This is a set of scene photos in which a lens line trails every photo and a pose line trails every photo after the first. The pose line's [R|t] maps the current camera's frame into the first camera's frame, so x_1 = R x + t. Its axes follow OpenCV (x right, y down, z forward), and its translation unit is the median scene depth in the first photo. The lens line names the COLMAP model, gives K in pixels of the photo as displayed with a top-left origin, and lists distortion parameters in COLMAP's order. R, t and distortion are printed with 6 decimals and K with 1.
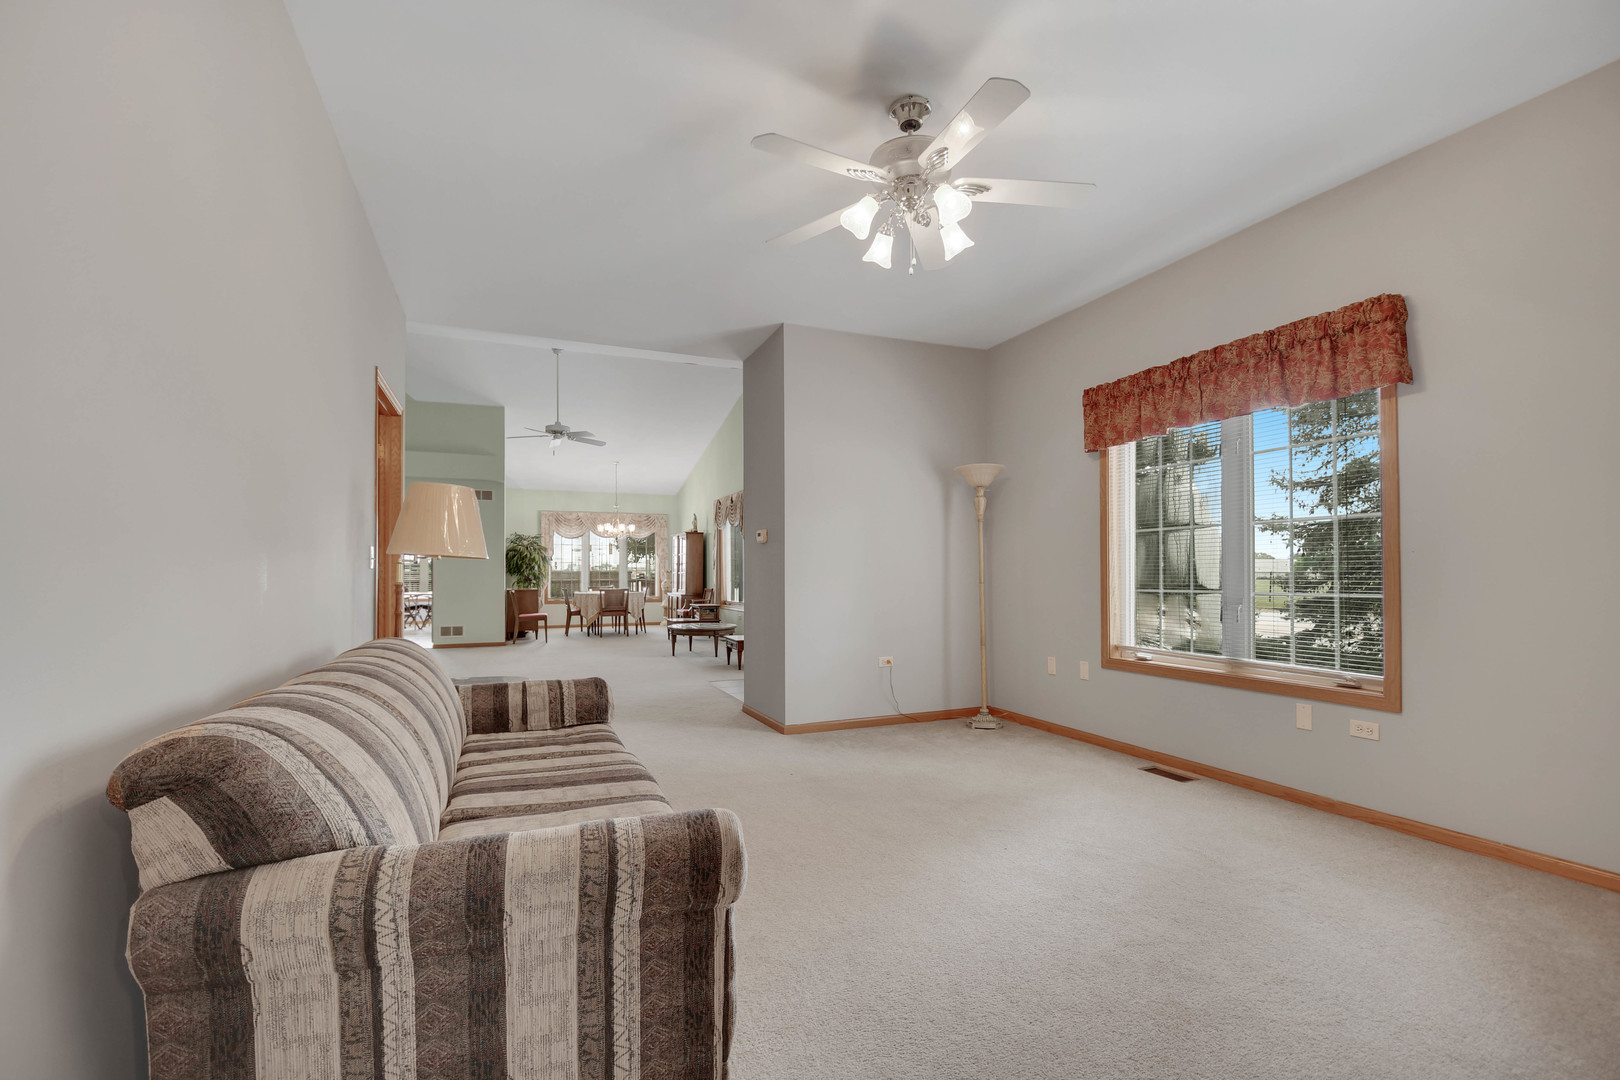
lens RADIAL K [[674.4, 0, 771.9], [0, 674.4, 571.7], [0, 0, 1]] dist [-0.000526, -0.000044]
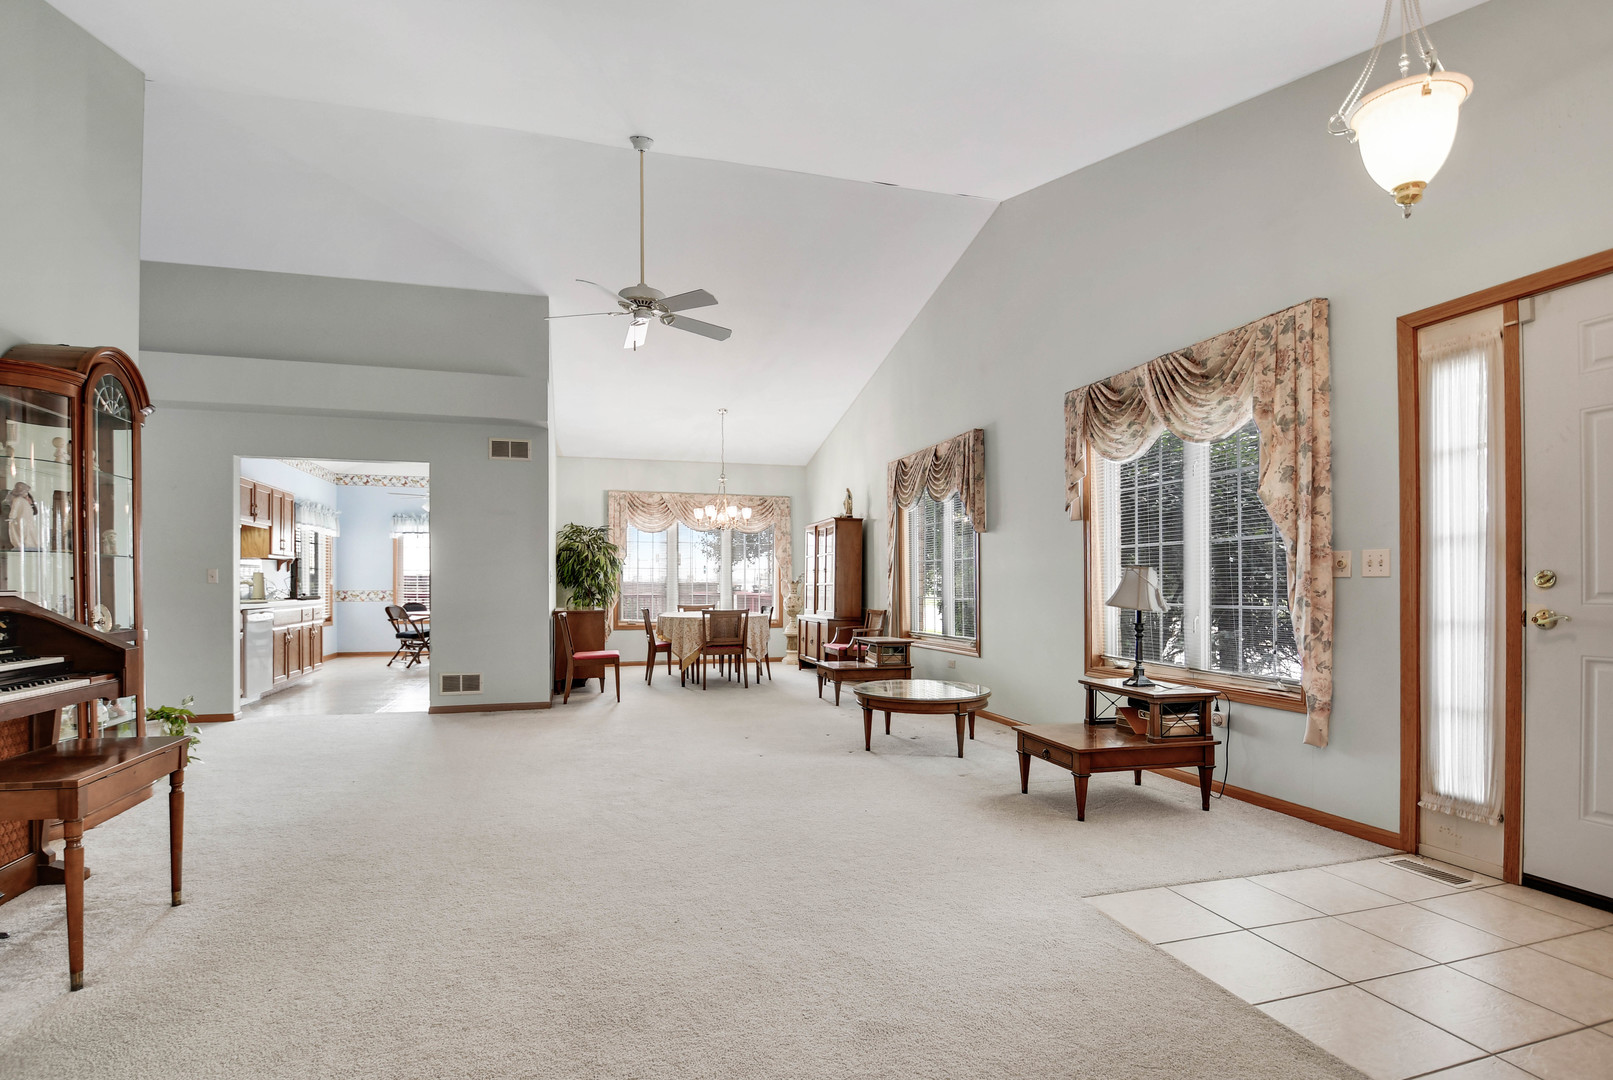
lens RADIAL K [[718.6, 0, 756.9], [0, 718.6, 598.9], [0, 0, 1]] dist [0.003514, 0.000020]
pose [[0.992361, 0.005262, -0.123255, -0.116179], [-0.002606, 0.999761, 0.021694, 0.001191], [0.123340, -0.021207, 0.992138, 0.333061]]
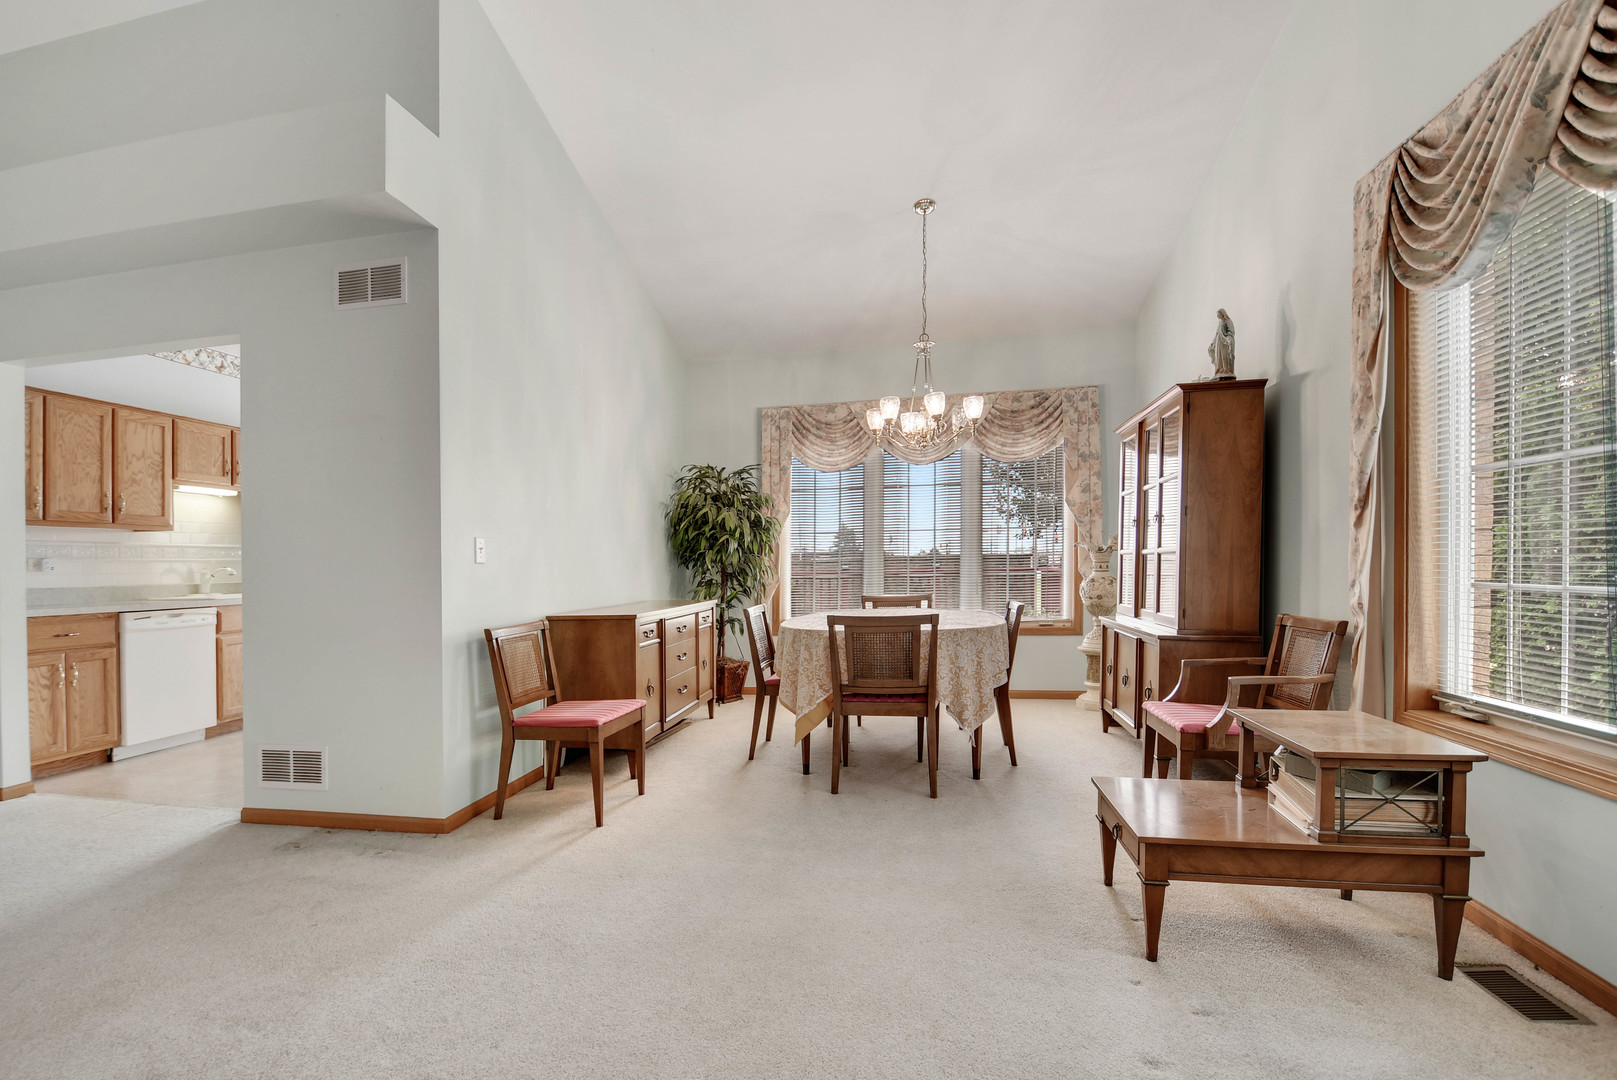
lens RADIAL K [[720.3, 0, 758.8], [0, 720.3, 599.1], [0, 0, 1]] dist [0.003514, 0.000020]
pose [[0.828444, 0.012053, -0.559942, -0.106046], [0.020487, 0.998447, 0.051803, 0.003007], [0.559697, -0.054387, 0.826911, 0.683350]]
